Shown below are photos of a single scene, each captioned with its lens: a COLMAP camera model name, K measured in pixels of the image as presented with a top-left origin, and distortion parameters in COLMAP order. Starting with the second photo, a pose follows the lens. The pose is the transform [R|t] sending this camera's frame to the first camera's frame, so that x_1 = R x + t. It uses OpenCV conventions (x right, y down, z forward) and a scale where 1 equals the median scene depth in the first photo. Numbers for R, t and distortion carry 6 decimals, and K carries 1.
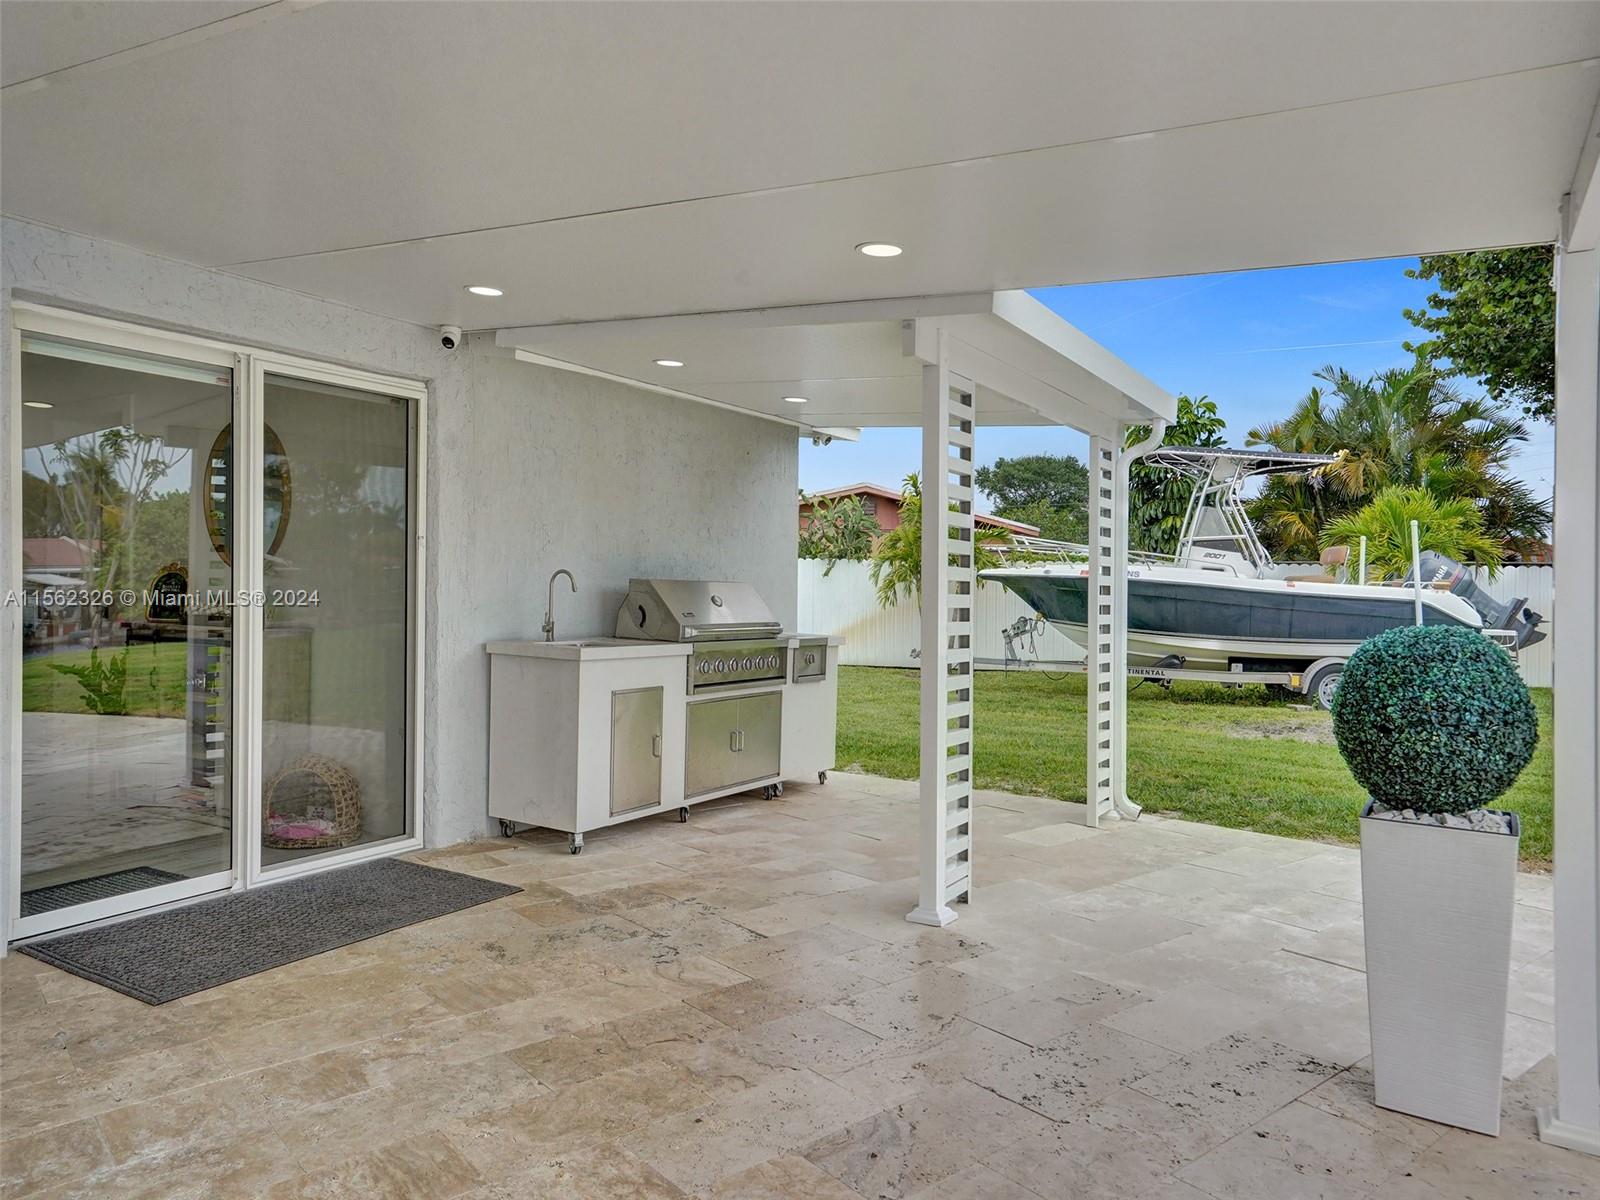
lens RADIAL K [[1118.8, 0, 800.0], [0, 1118.8, 600.0], [0, 0, 1]] dist [0.001108, 0.000302]
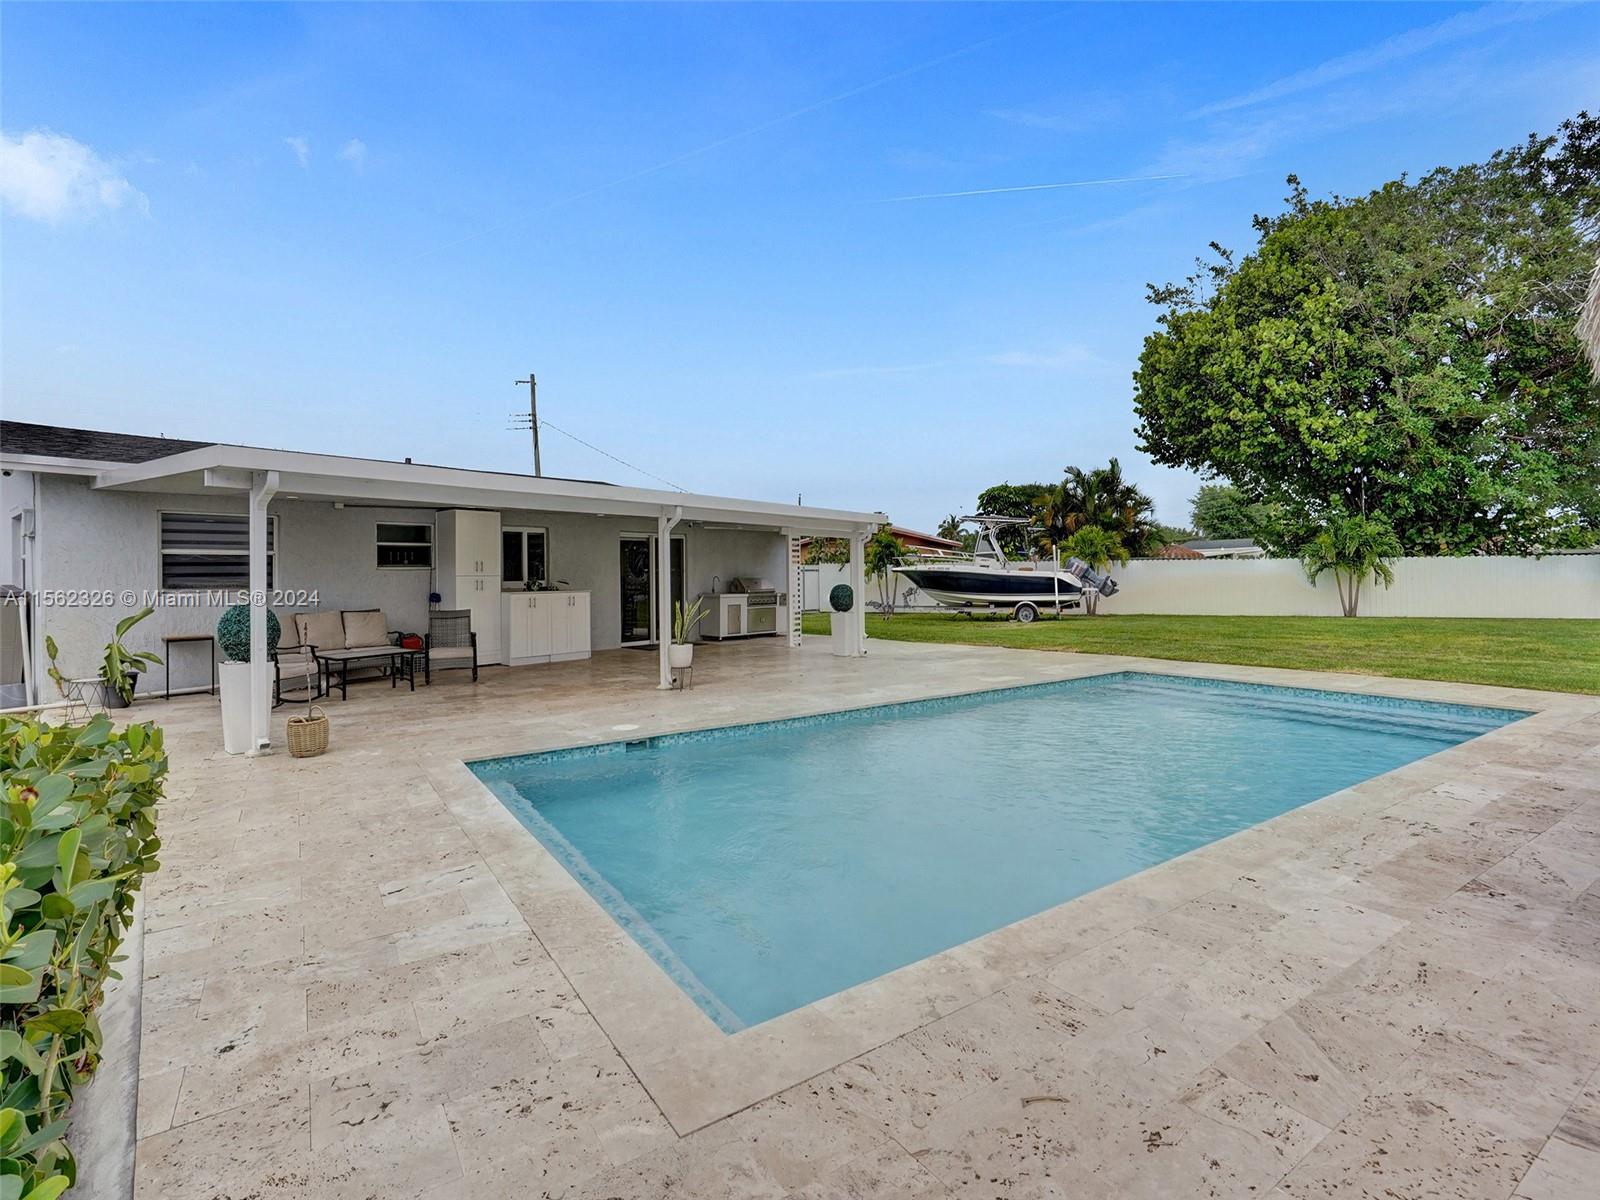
lens RADIAL K [[755.9, 0, 792.4], [0, 755.9, 595.4], [0, 0, 1]] dist [-0.000141, 0.001073]
pose [[0.992091, -0.018194, -0.124197, 0.174642], [0.020268, 0.999675, 0.015452, 0.002537], [0.123876, -0.017847, 0.992137, -0.734301]]
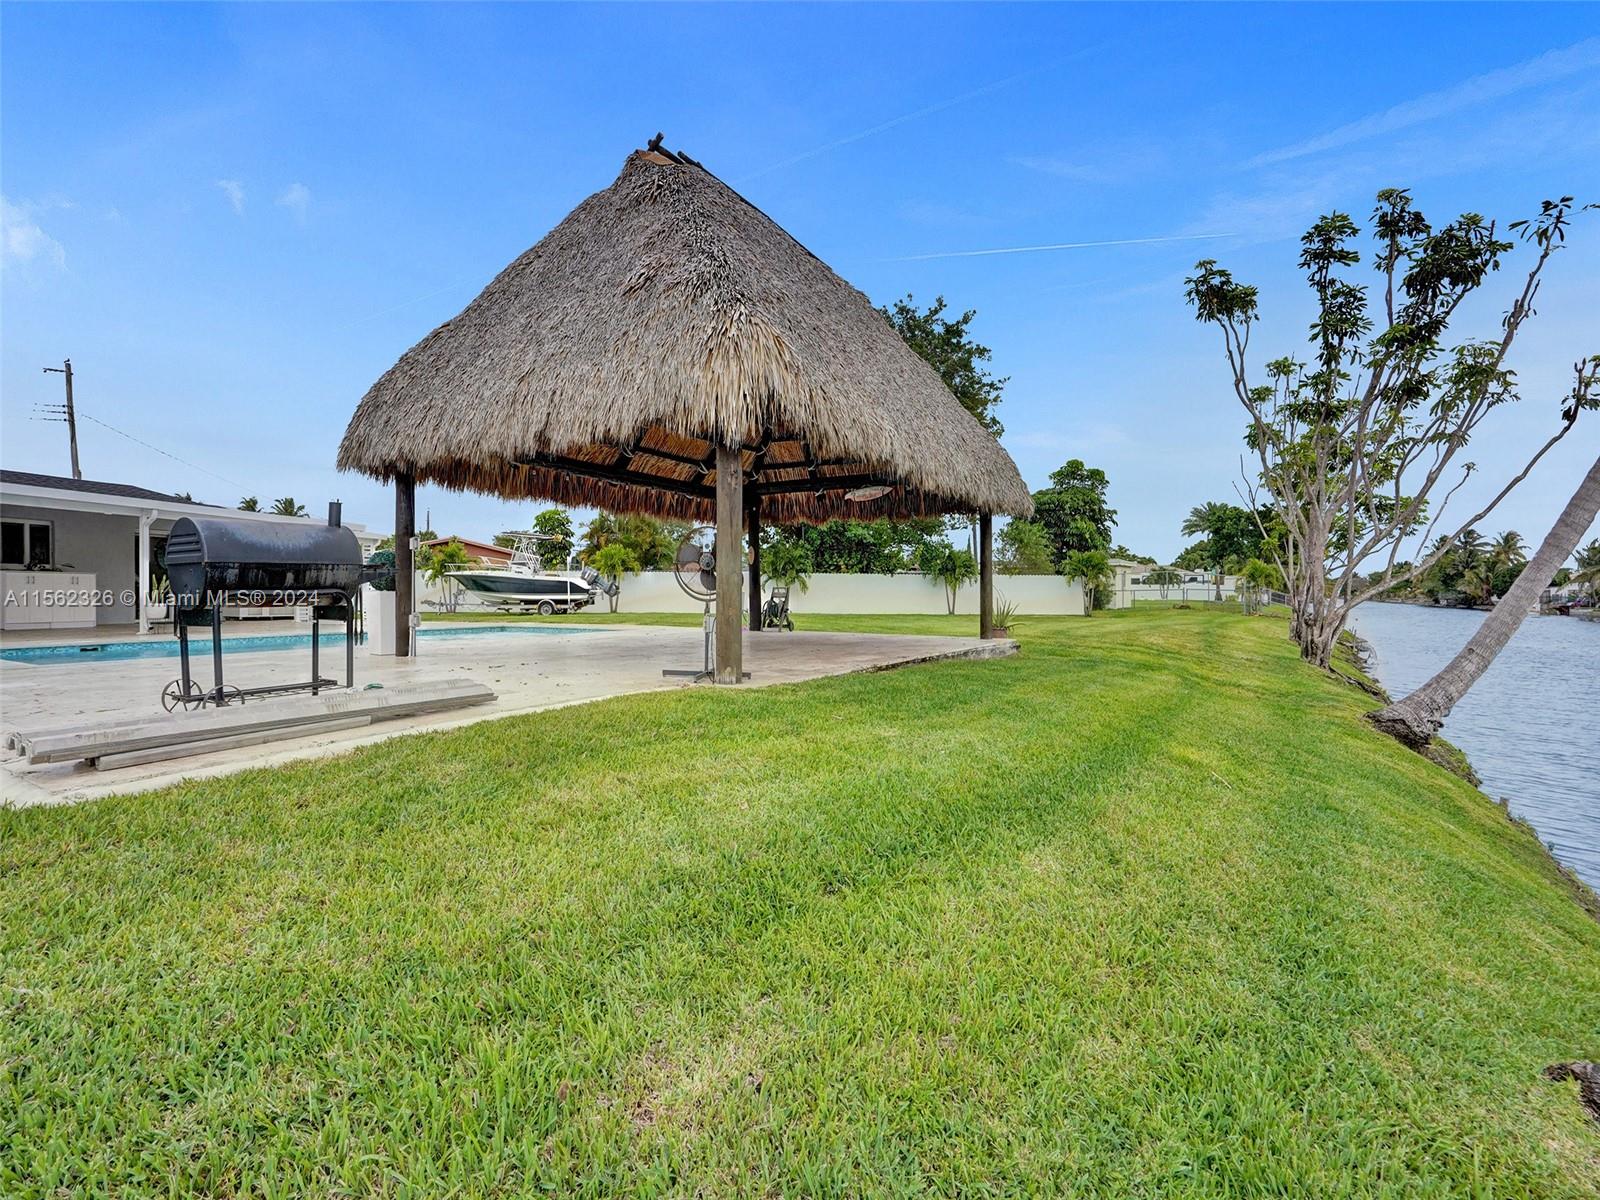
lens RADIAL K [[766.8, 0, 800.0], [0, 766.8, 600.0], [0, 0, 1]] dist [-0.000483, 0.000274]
pose [[0.954783, -0.010988, 0.297102, 0.525366], [0.012208, 0.999923, -0.002251, 0.068495], [-0.297054, 0.005777, 0.954843, -1.340733]]
